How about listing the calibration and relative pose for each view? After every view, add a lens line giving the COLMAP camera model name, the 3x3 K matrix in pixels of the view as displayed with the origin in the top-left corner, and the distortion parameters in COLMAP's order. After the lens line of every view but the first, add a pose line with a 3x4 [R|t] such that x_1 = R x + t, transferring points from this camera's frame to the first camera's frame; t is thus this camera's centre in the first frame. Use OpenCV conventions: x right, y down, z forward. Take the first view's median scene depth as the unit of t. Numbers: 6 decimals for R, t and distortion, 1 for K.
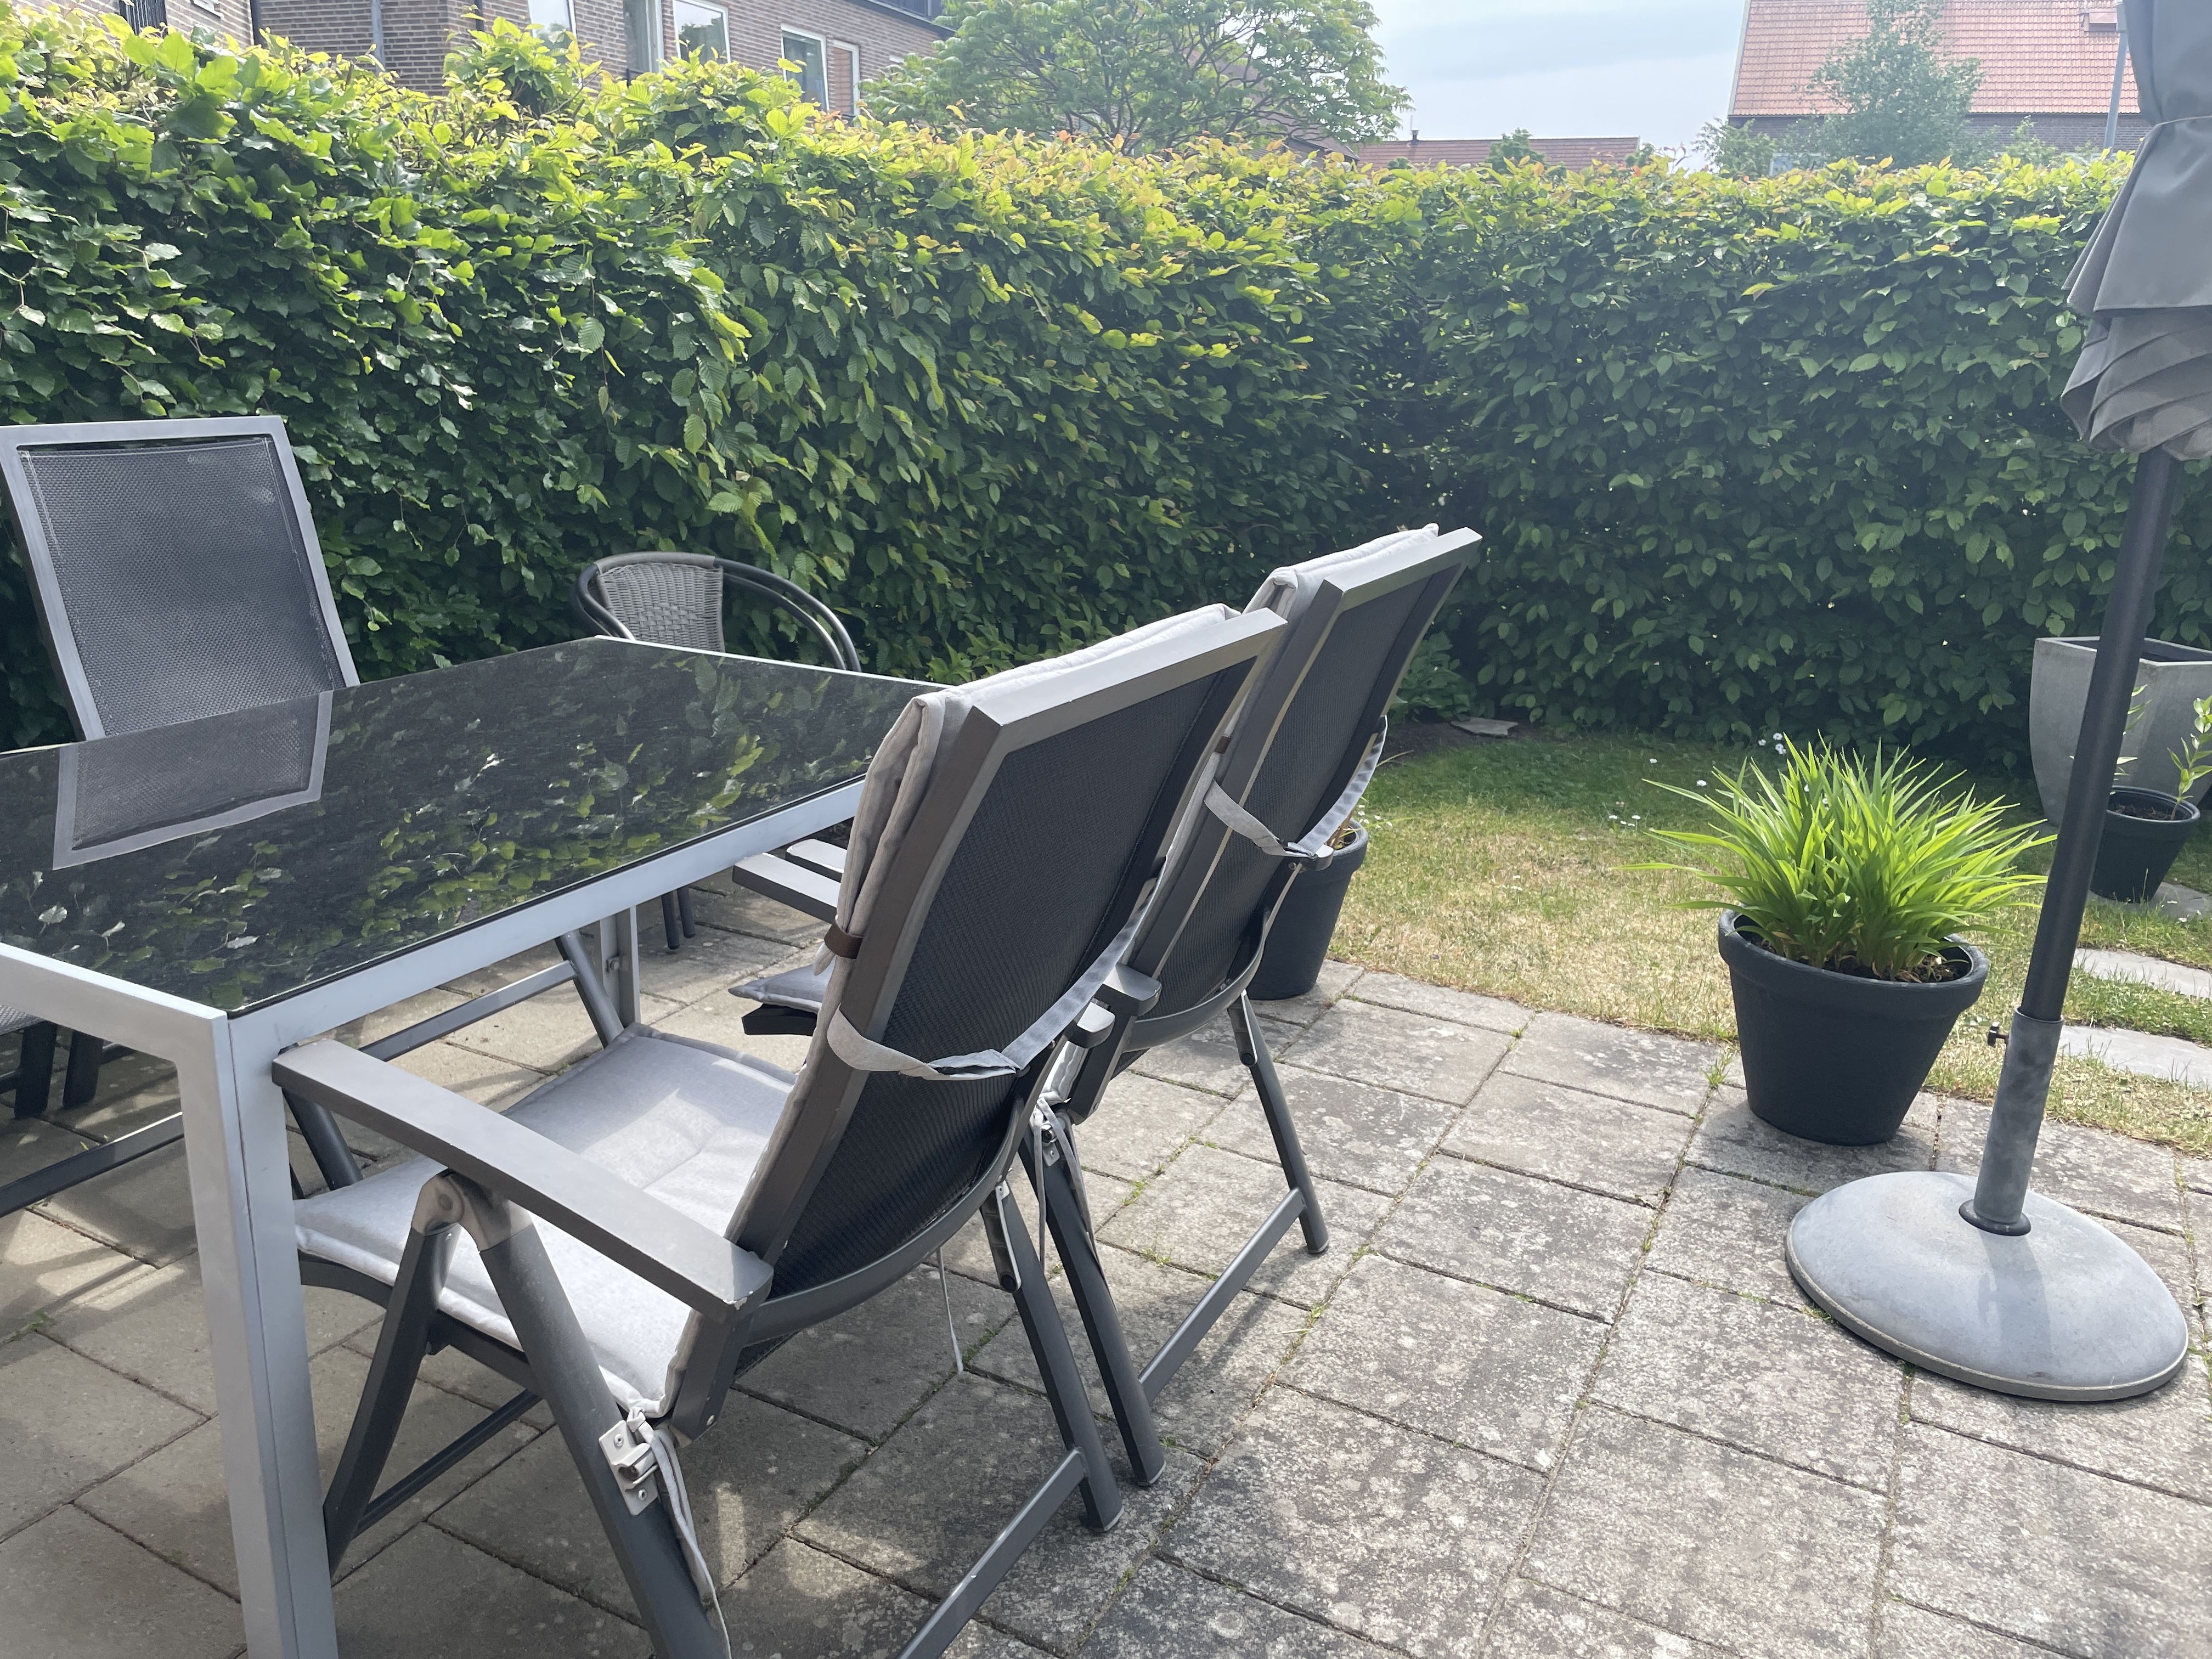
lens RADIAL K [[1664.2, 0, 1101.1], [0, 1664.2, 802.4], [0, 0, 1]] dist [0.092236, -0.125300]
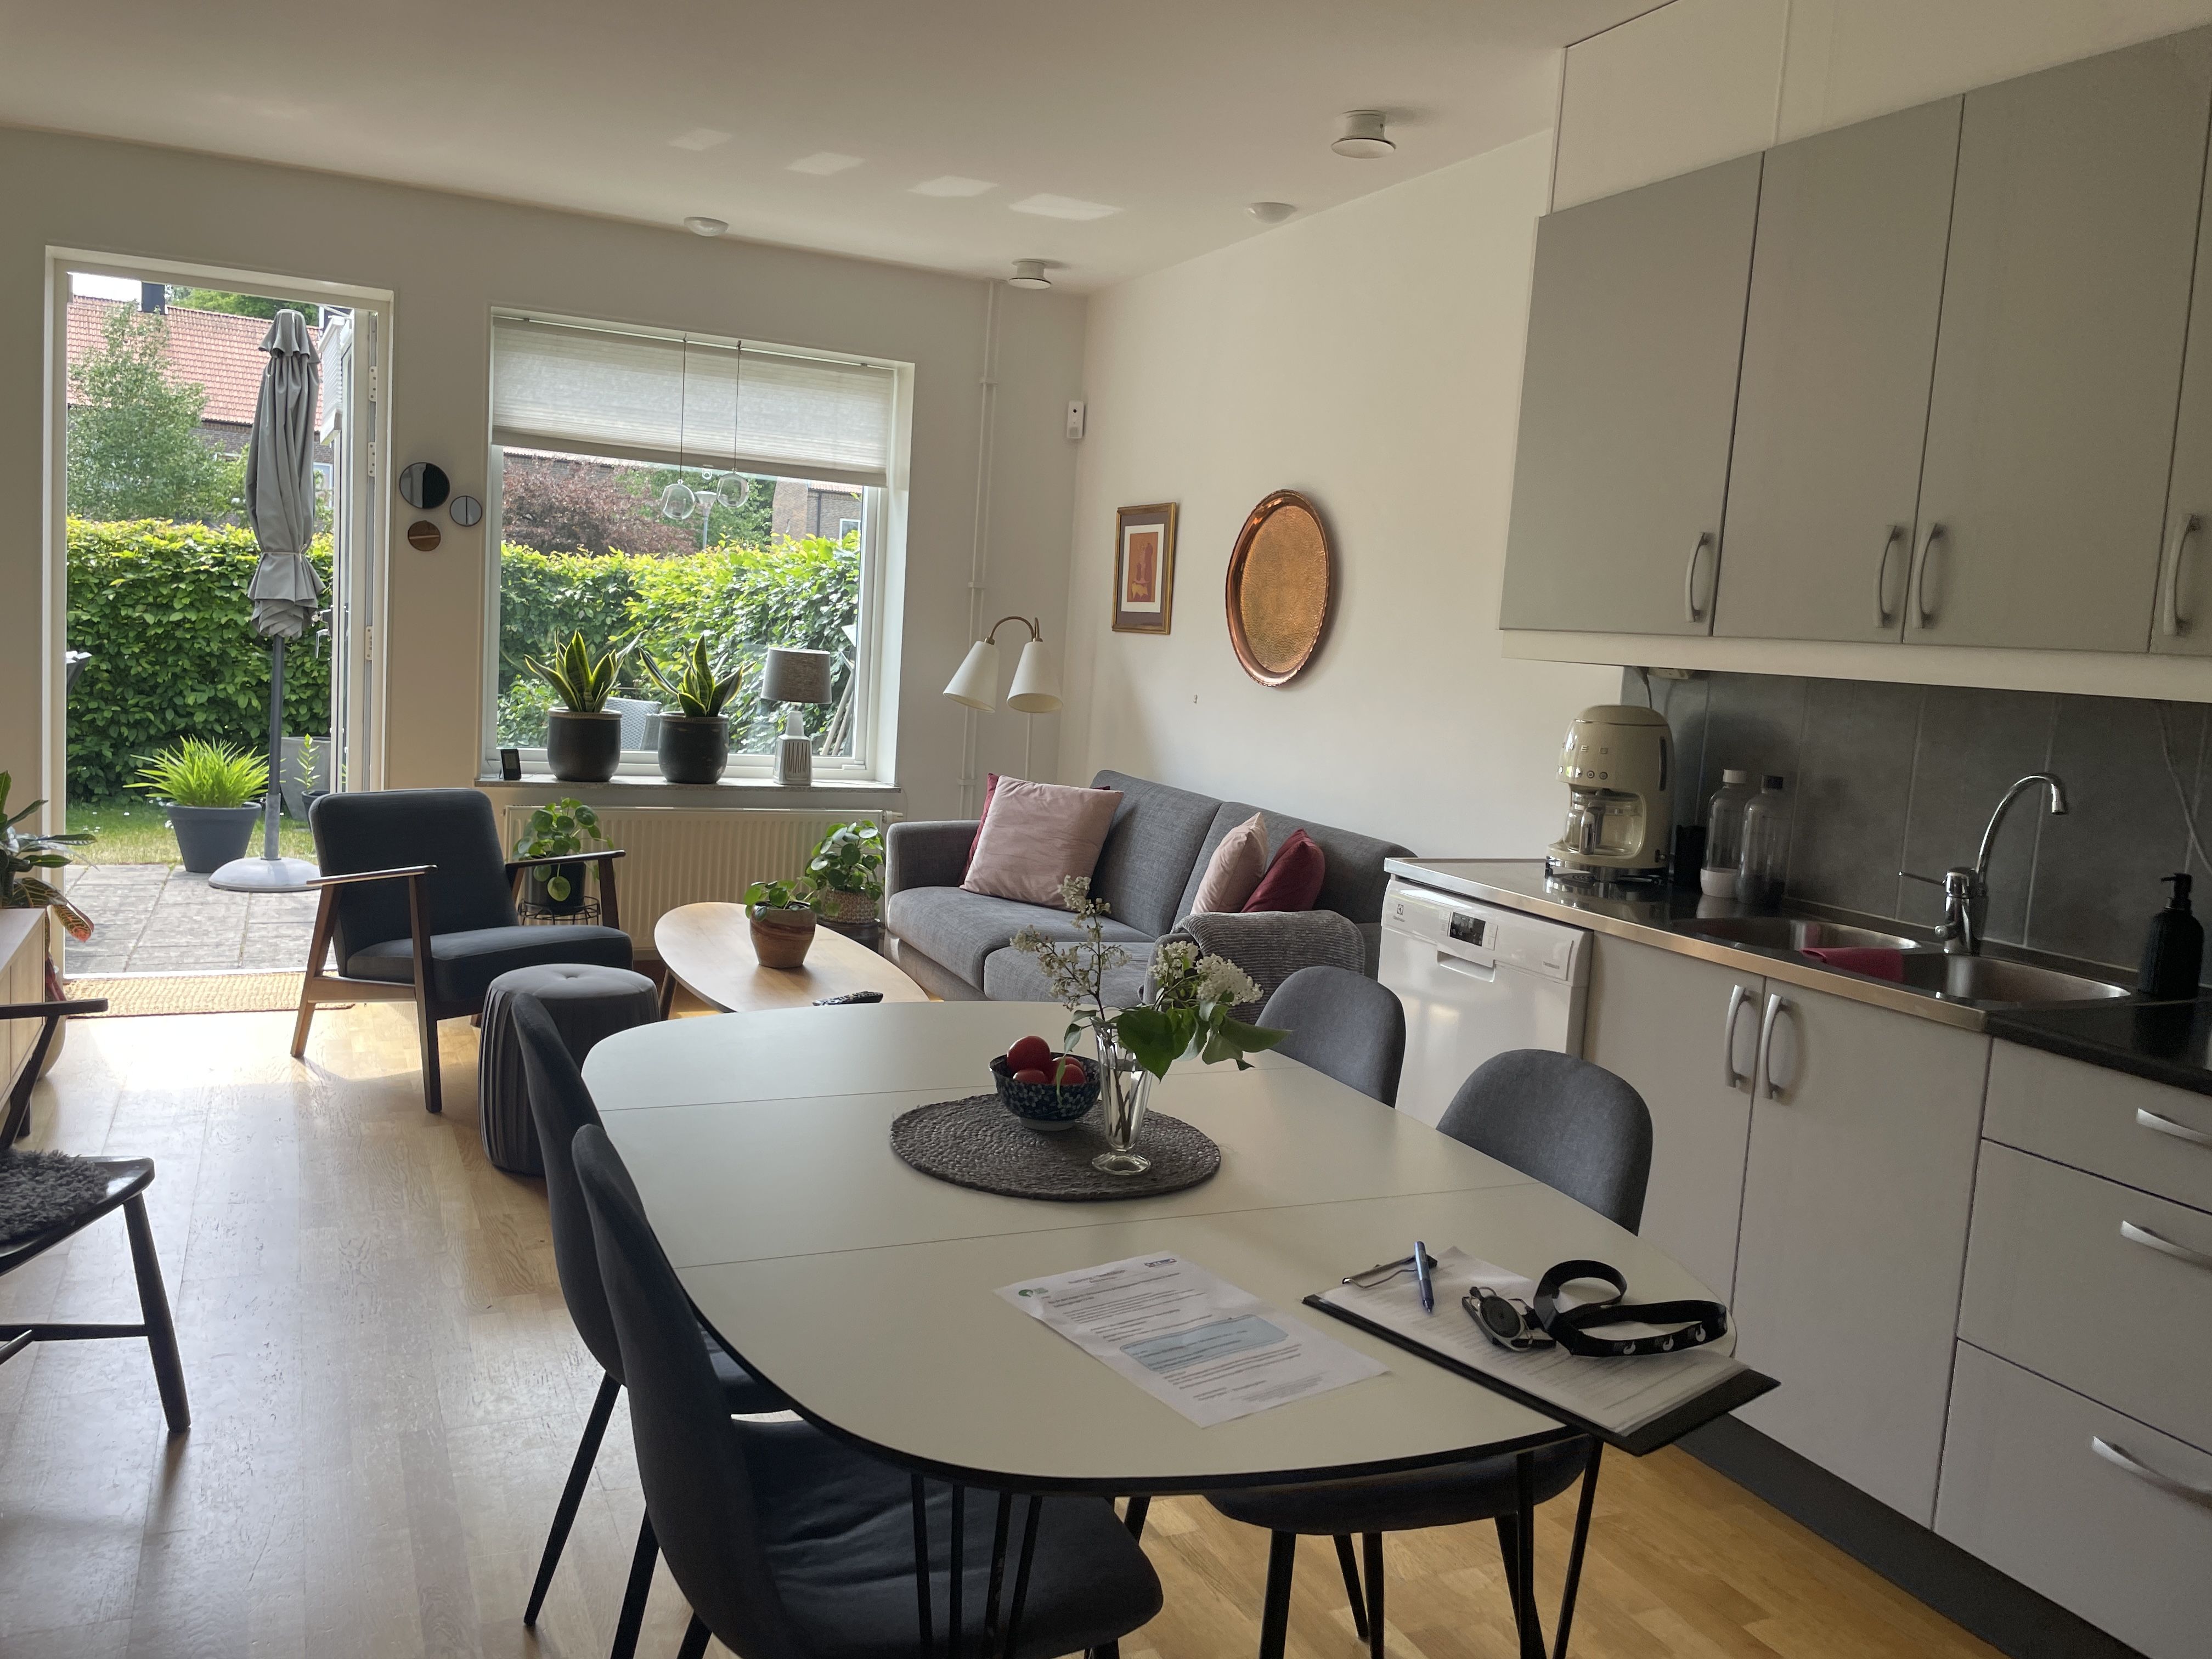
lens RADIAL K [[1664.2, 0, 1101.1], [0, 1664.2, 802.4], [0, 0, 1]] dist [0.092236, -0.125300]
pose [[0.592986, -0.073031, 0.801894, -0.964669], [0.174899, 0.983784, -0.039739, 0.427374], [-0.785988, 0.163815, 0.596143, -1.897952]]
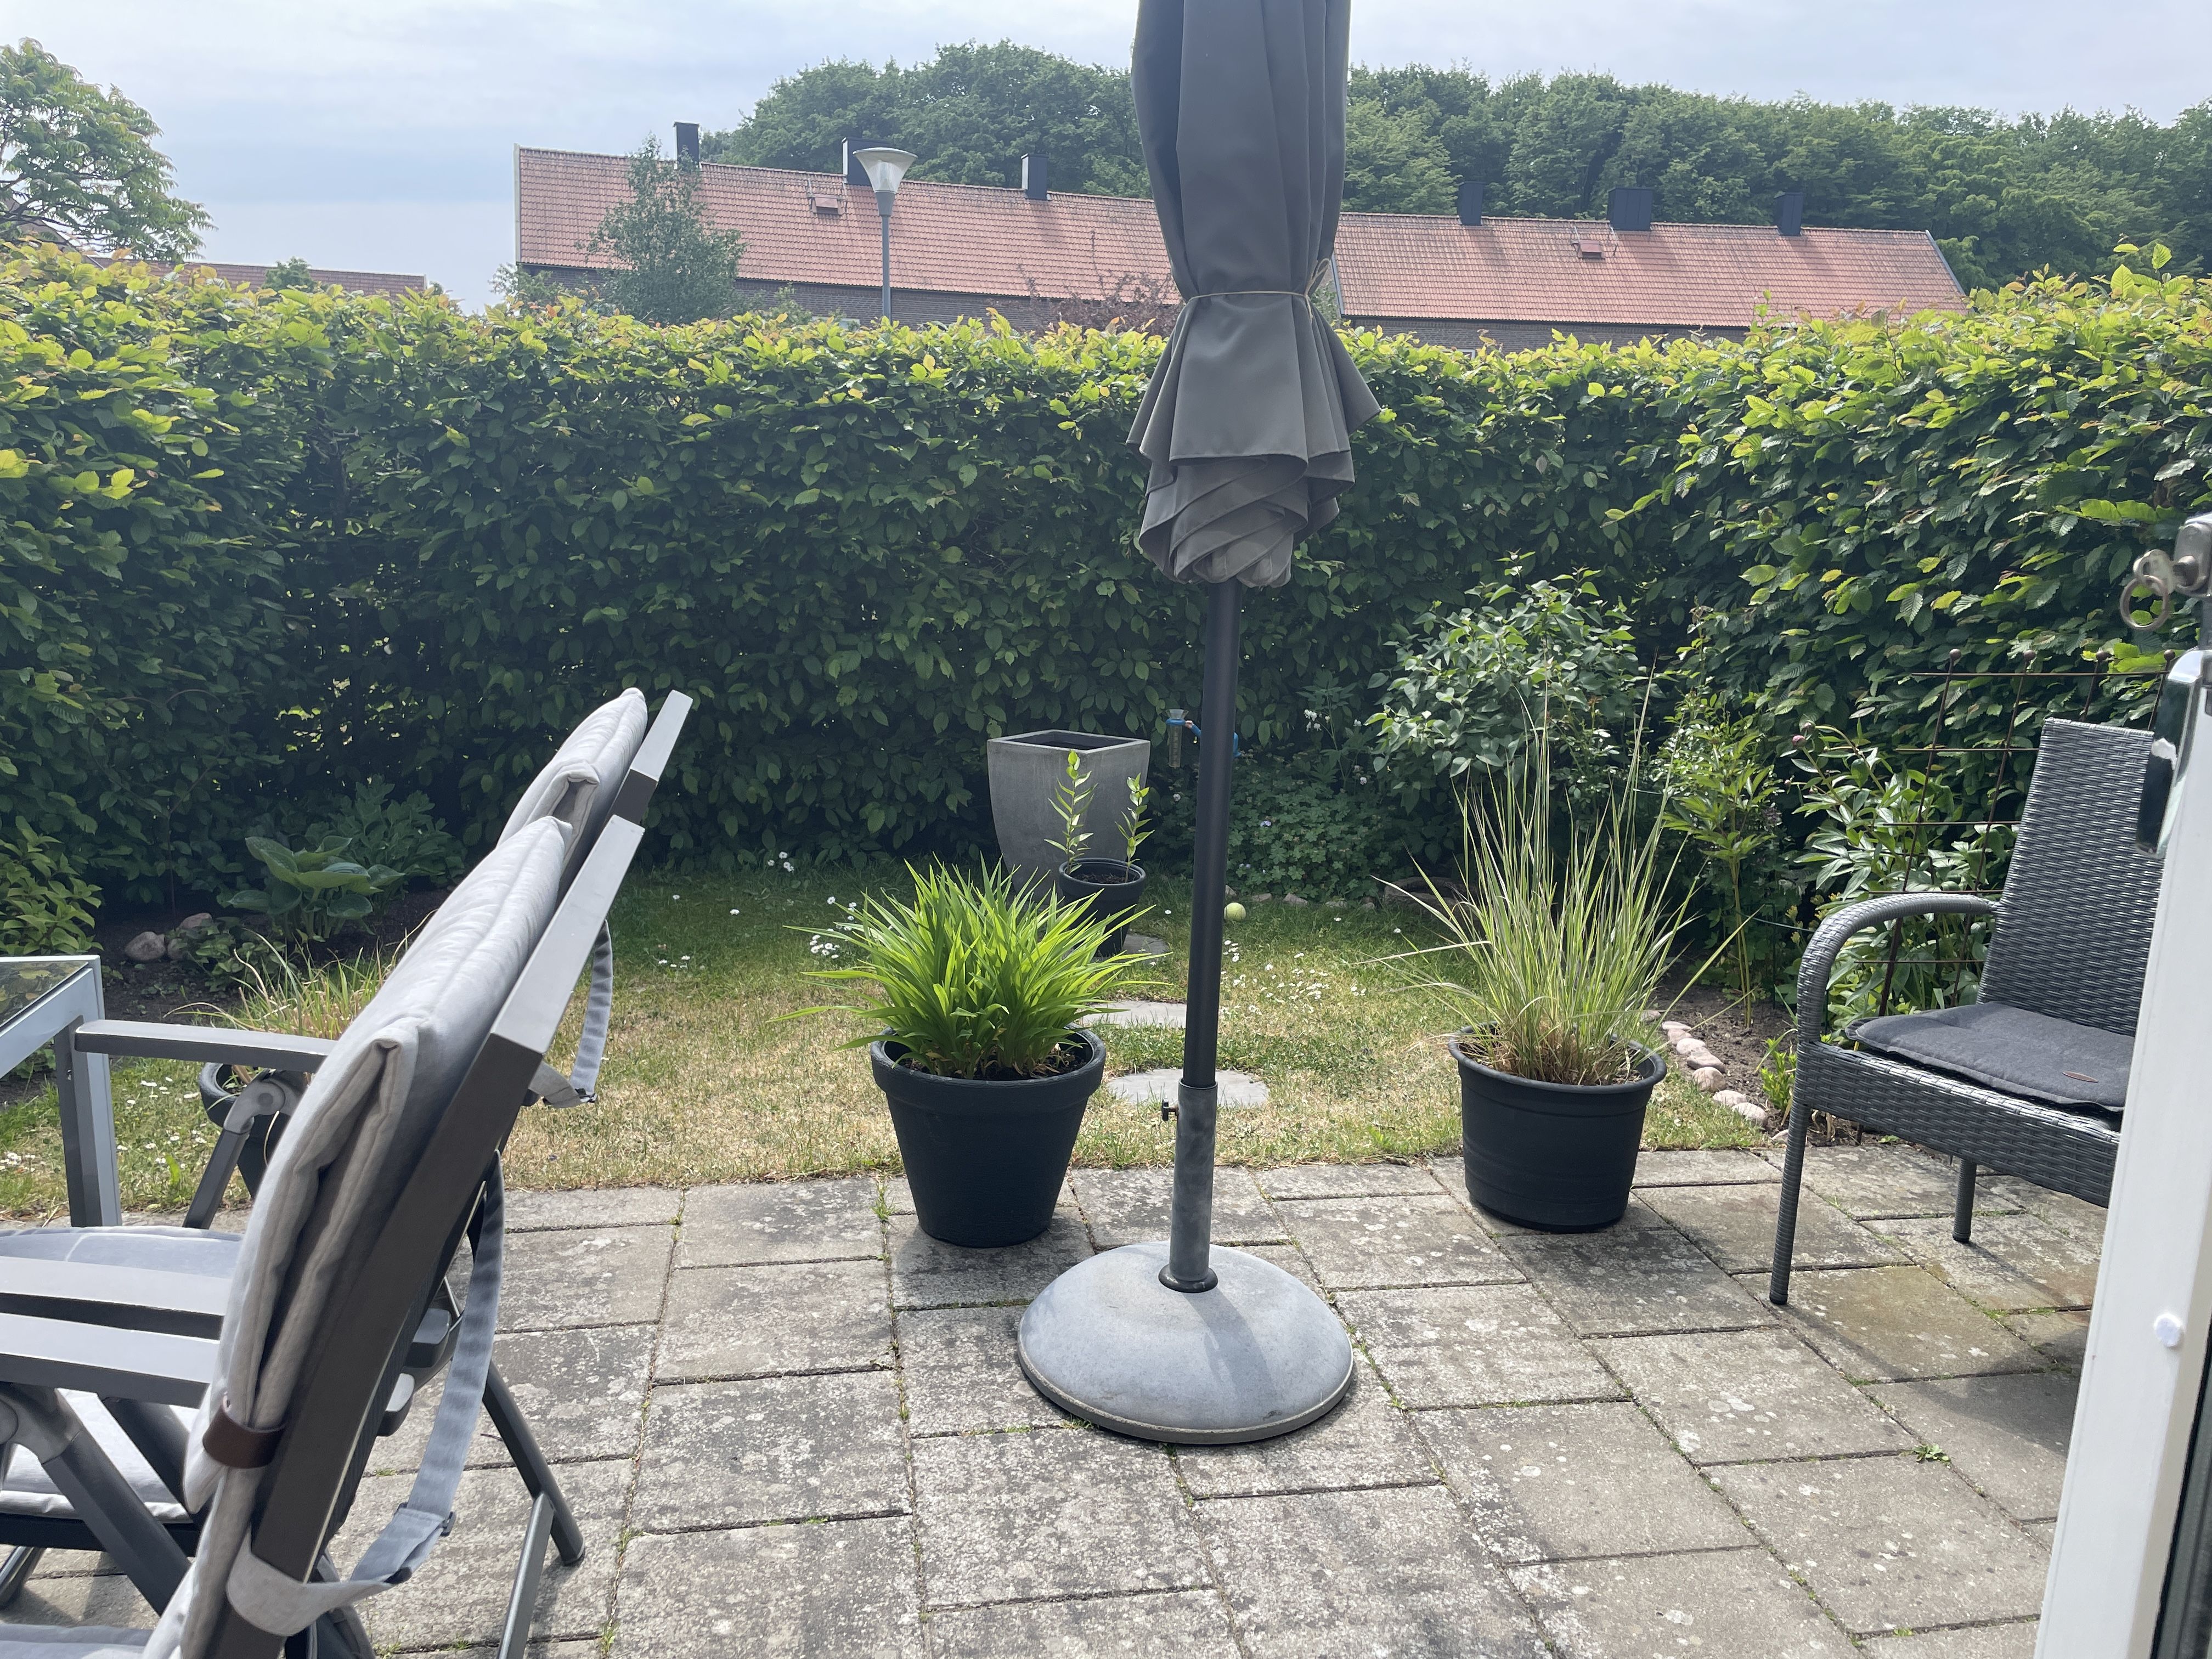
lens RADIAL K [[1664.2, 0, 1101.1], [0, 1664.2, 802.4], [0, 0, 1]] dist [0.092236, -0.125300]
pose [[0.794715, -0.119689, 0.595066, -0.088939], [0.164116, 0.986221, -0.020814, -0.031306], [-0.584375, 0.114201, 0.803408, 0.100027]]
